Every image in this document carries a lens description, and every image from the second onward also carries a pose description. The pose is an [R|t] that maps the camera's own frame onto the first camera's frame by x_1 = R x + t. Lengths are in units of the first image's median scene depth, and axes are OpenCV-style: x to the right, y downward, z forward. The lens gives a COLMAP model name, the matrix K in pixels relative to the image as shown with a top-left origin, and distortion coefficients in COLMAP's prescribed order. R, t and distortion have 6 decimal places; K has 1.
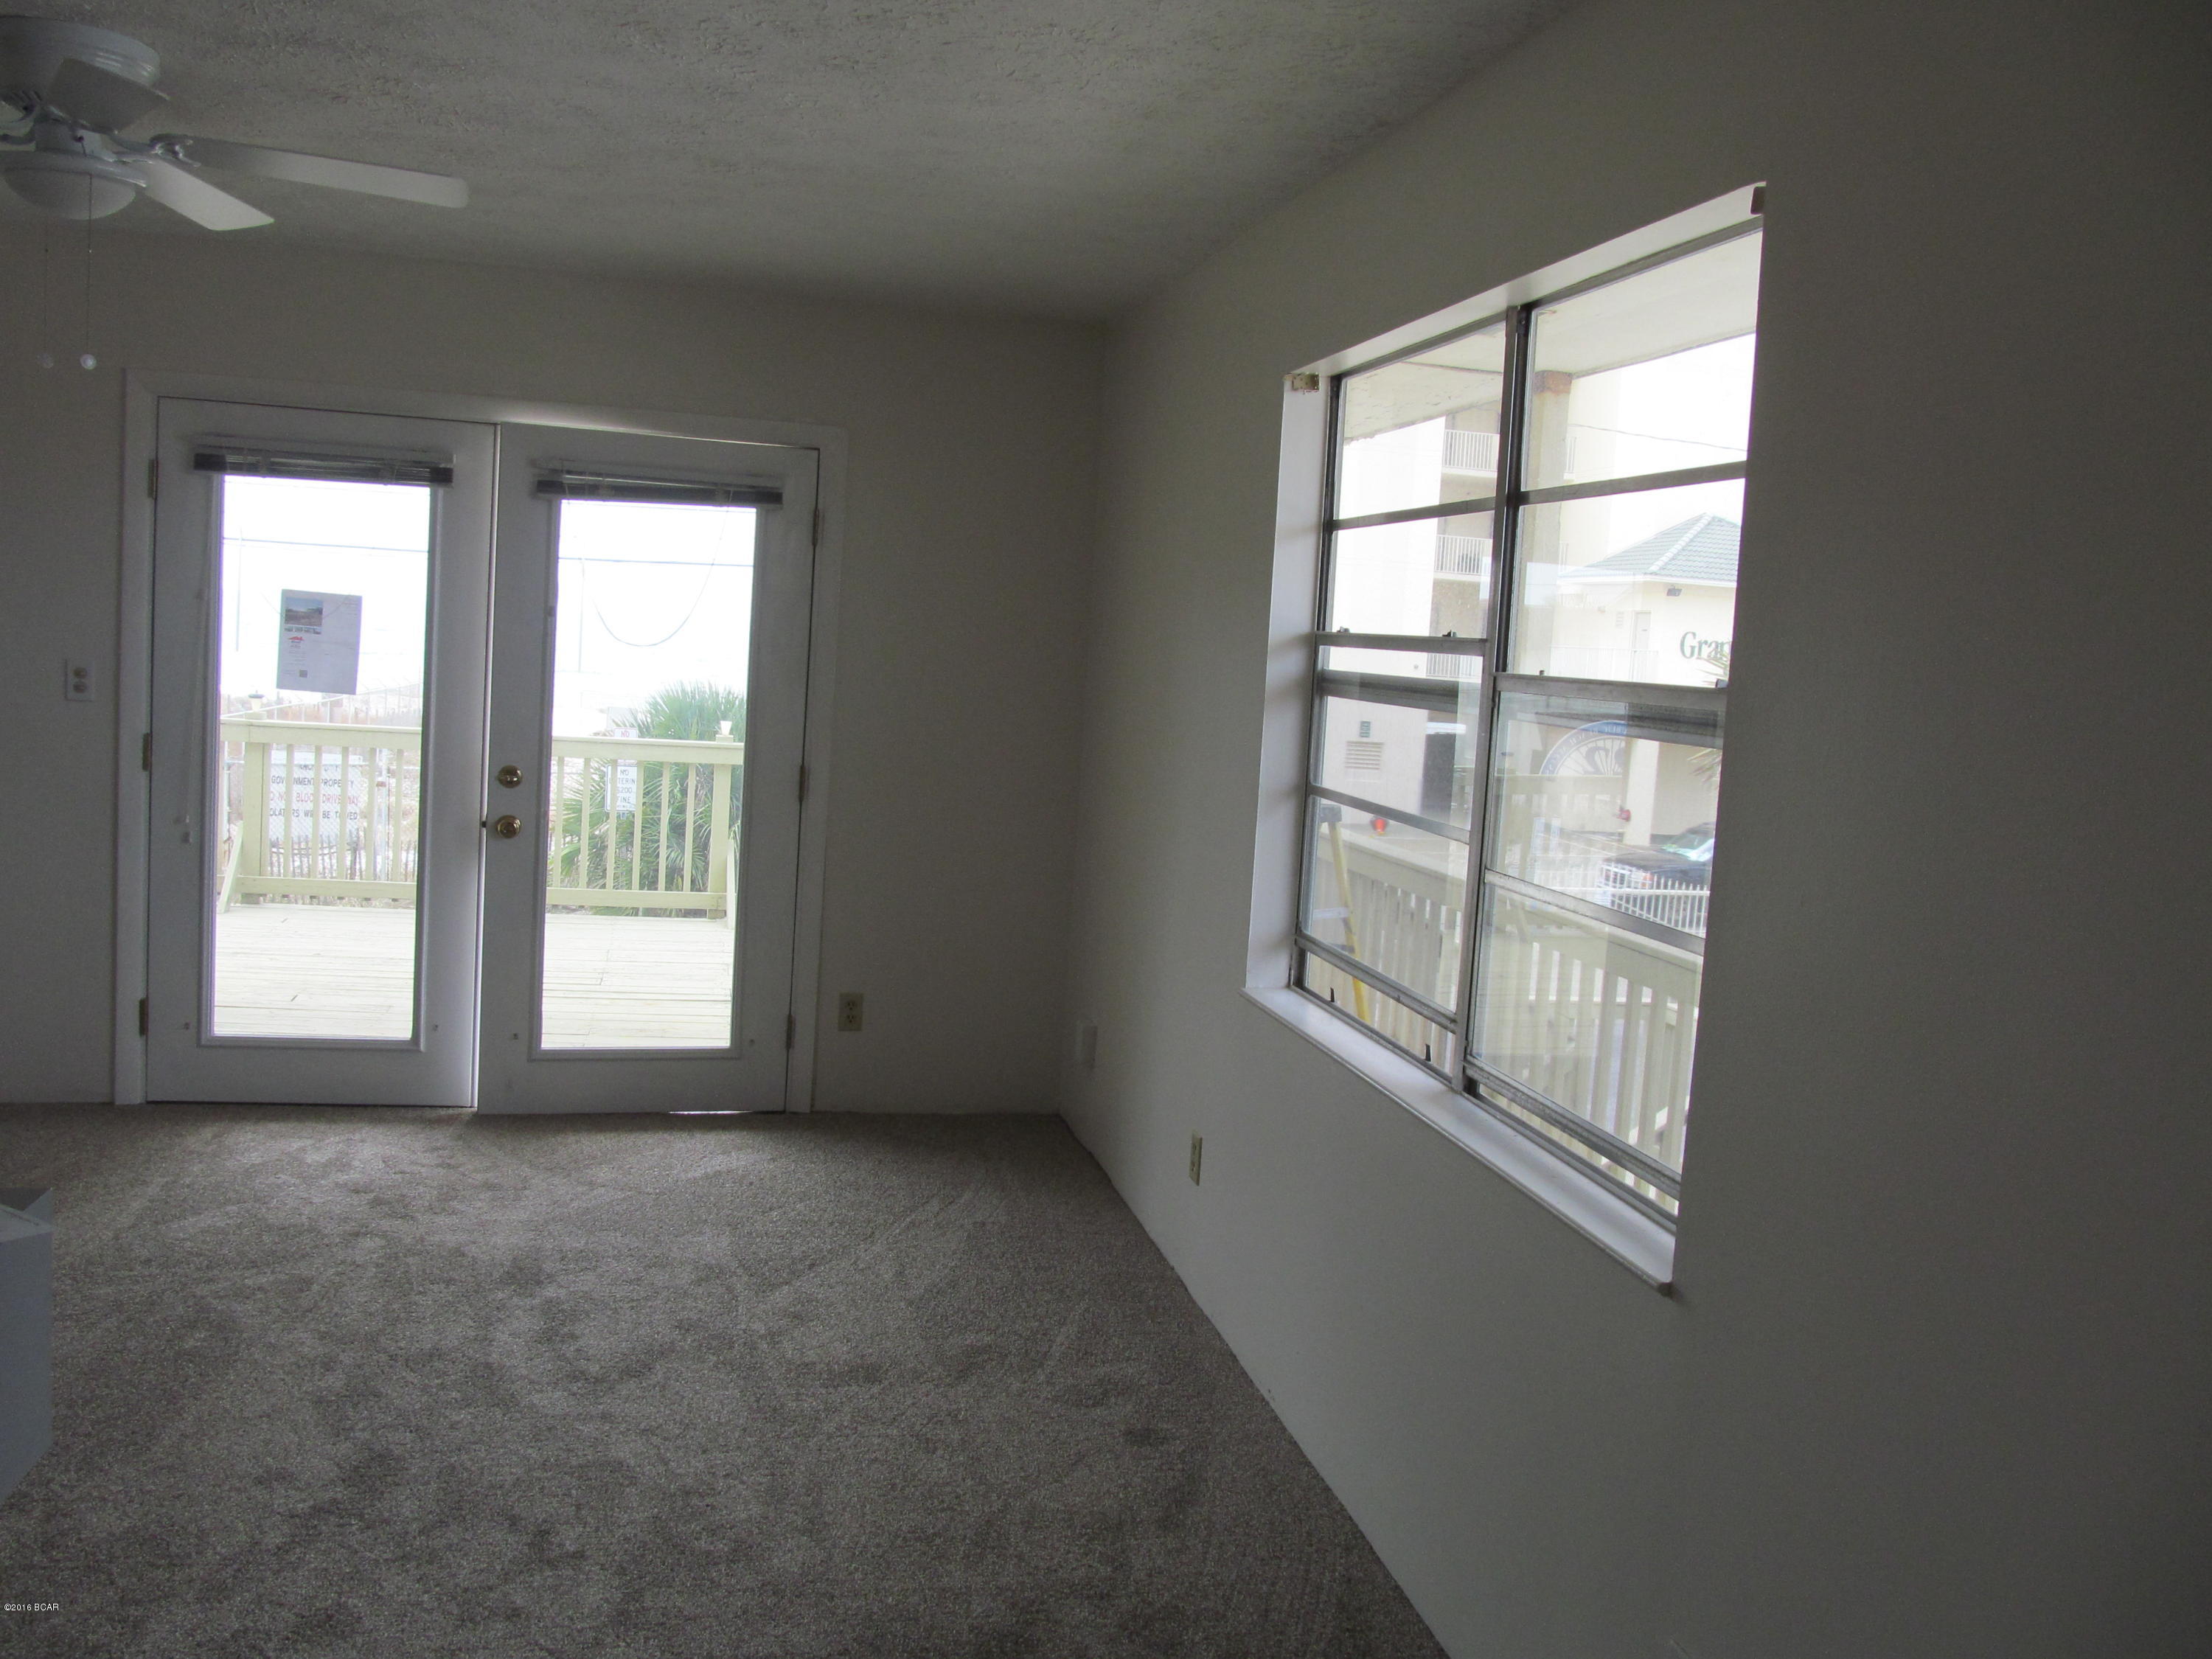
lens RADIAL K [[1877.2, 0, 1106.0], [0, 1877.2, 829.5], [0, 0, 1]] dist [-0.050922, 0.037530]
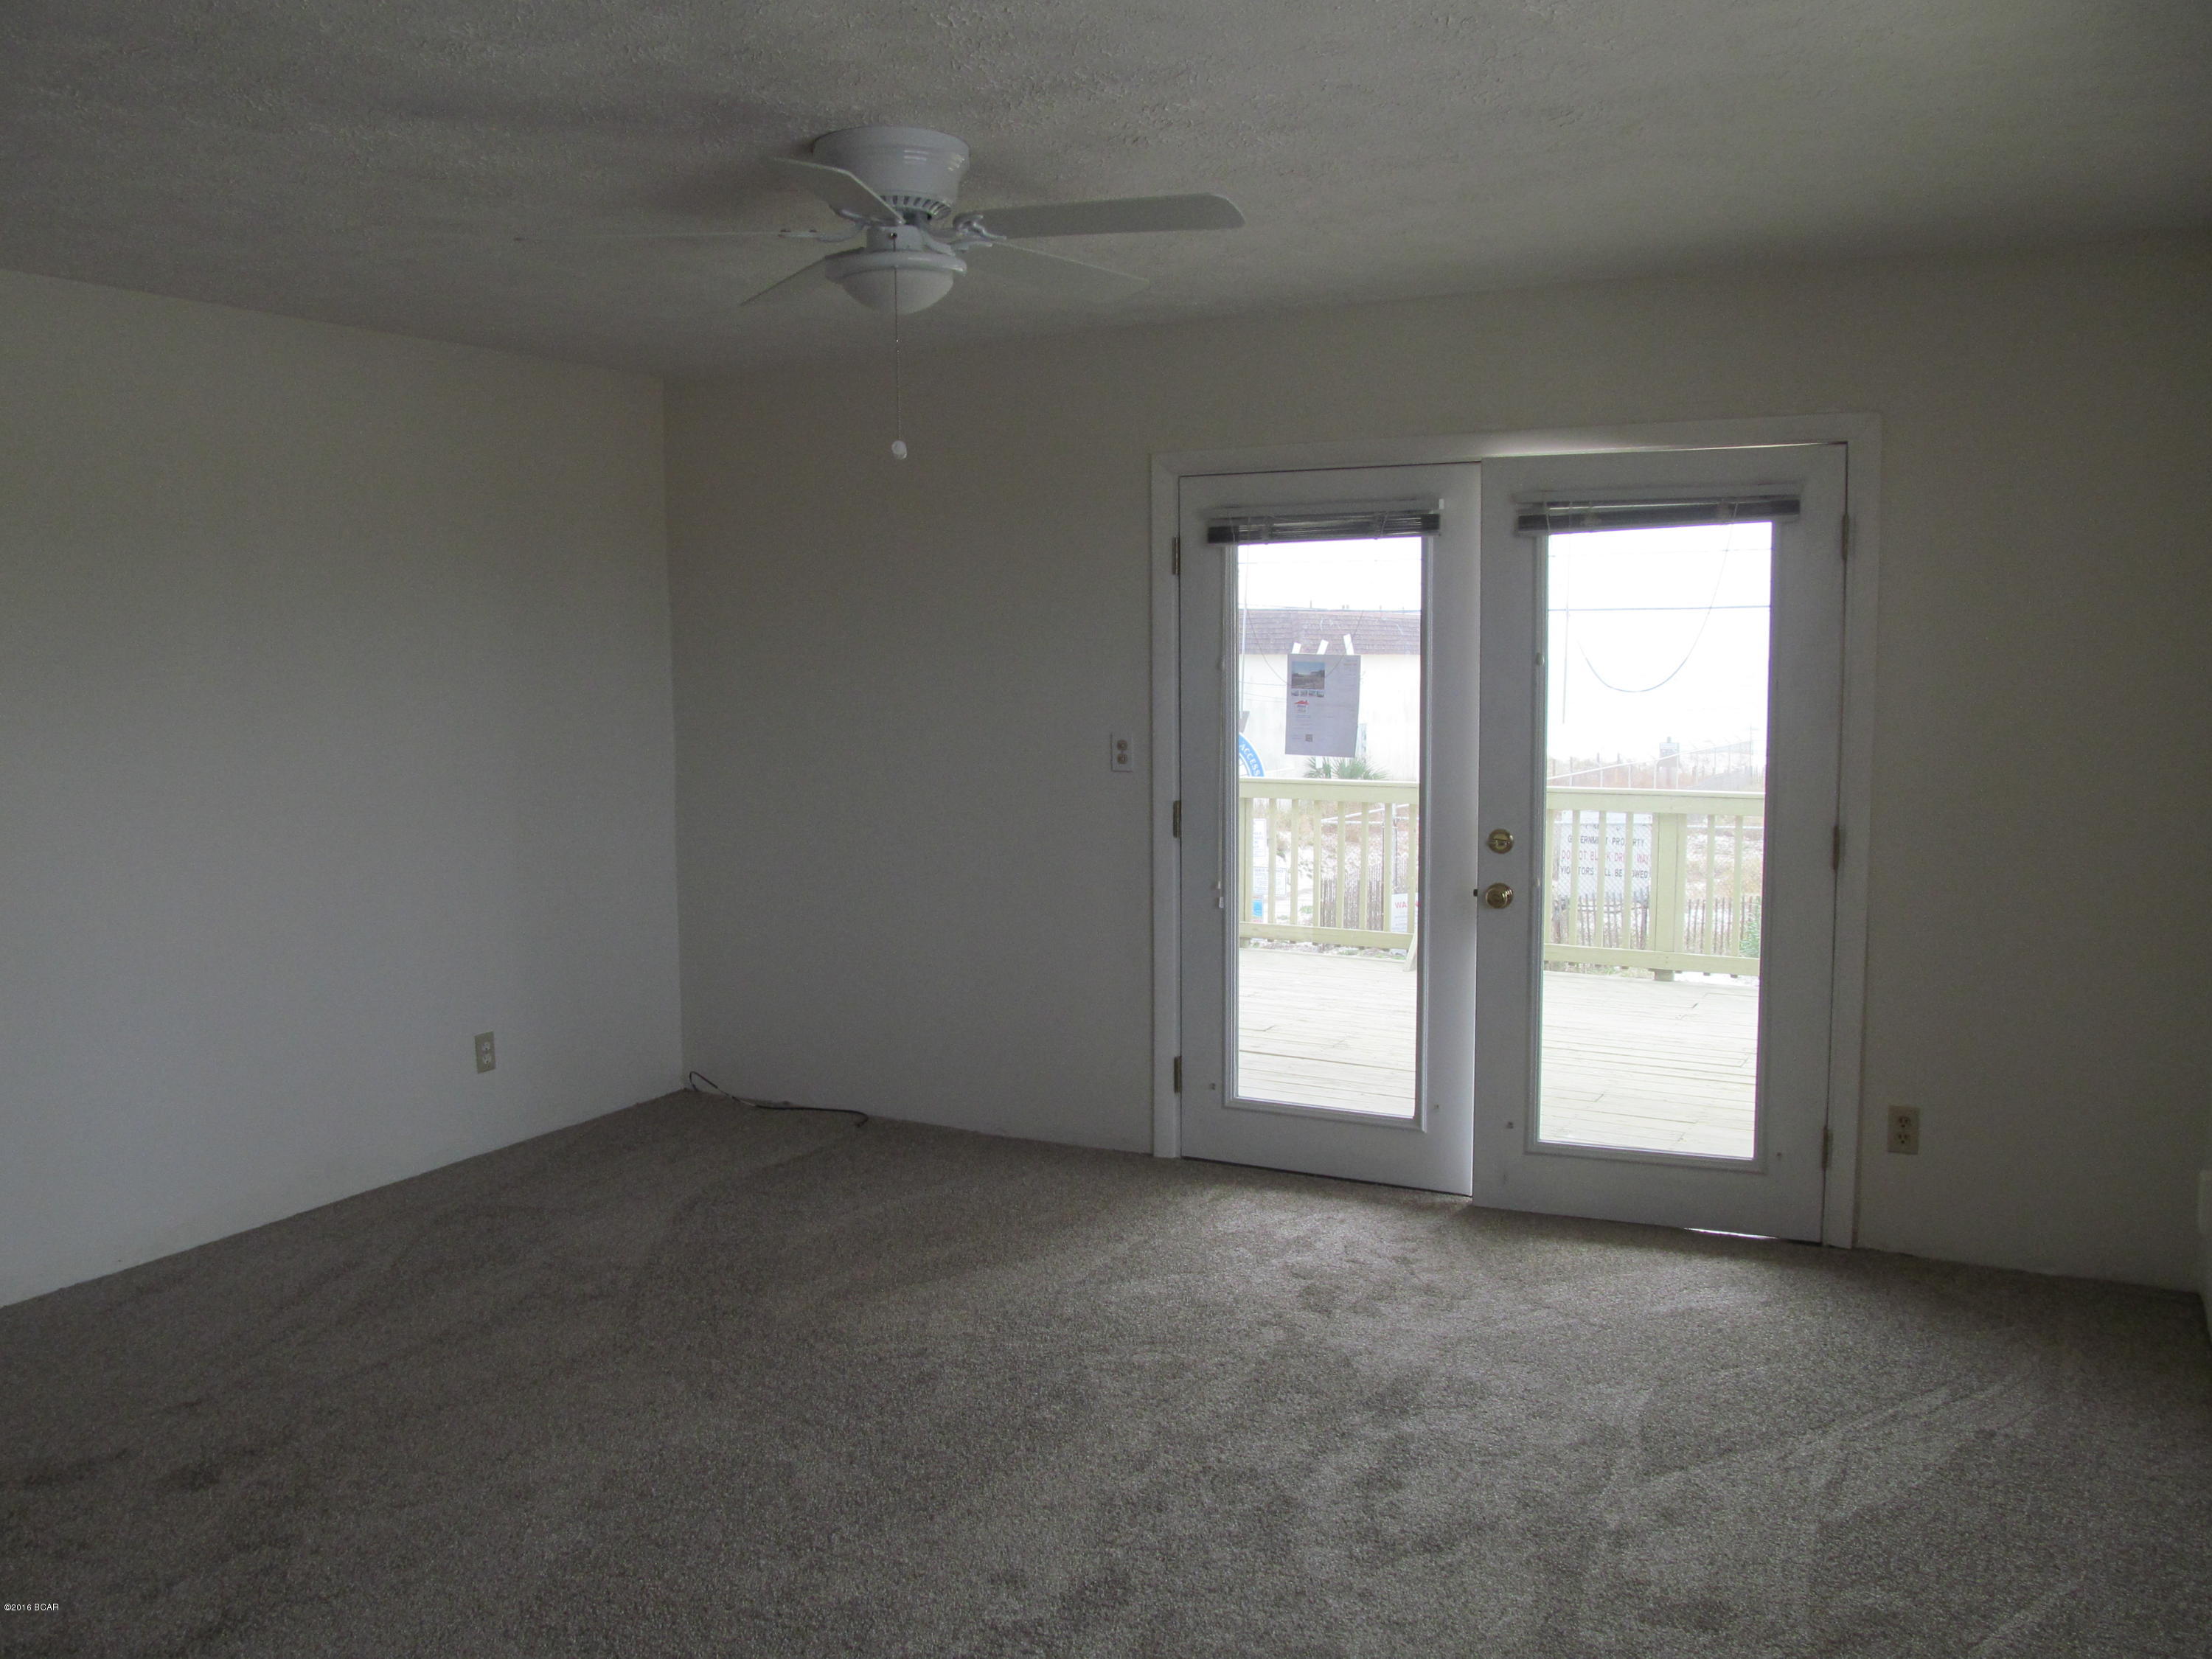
lens RADIAL K [[1877.2, 0, 1106.0], [0, 1877.2, 829.5], [0, 0, 1]] dist [-0.050922, 0.037530]
pose [[0.761432, -0.008738, -0.648186, 0.134404], [-0.010842, 0.999598, -0.026211, -0.008110], [0.648154, 0.026985, 0.761031, 0.178616]]
